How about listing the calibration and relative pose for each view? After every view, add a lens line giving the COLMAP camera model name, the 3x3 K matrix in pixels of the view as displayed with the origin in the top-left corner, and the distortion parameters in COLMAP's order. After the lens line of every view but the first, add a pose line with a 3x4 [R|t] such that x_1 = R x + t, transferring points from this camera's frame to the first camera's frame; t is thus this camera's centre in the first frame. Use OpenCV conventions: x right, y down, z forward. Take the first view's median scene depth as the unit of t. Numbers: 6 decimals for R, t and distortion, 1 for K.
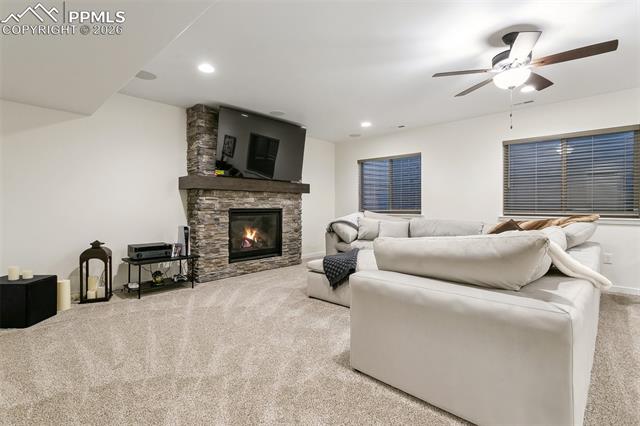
lens RADIAL K [[305.0, 0, 316.1], [0, 305.0, 210.3], [0, 0, 1]] dist [0.004576, -0.000032]
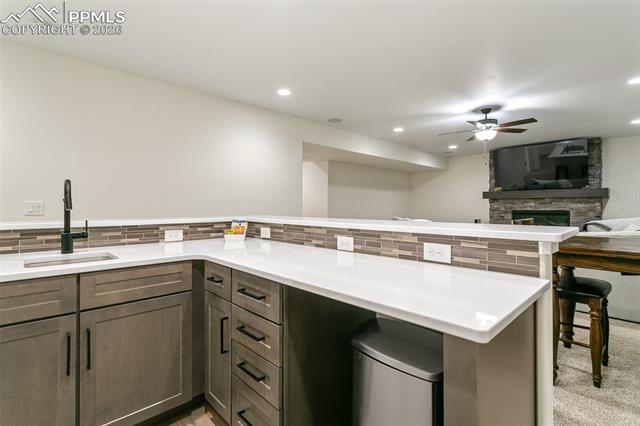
lens RADIAL K [[305.0, 0, 319.7], [0, 305.0, 208.7], [0, 0, 1]] dist [0.004576, -0.000032]
pose [[-0.036428, 0.007066, -0.999311, 1.273503], [-0.012442, 0.999894, 0.007524, -0.012520], [0.999259, 0.012707, -0.036336, 0.051667]]
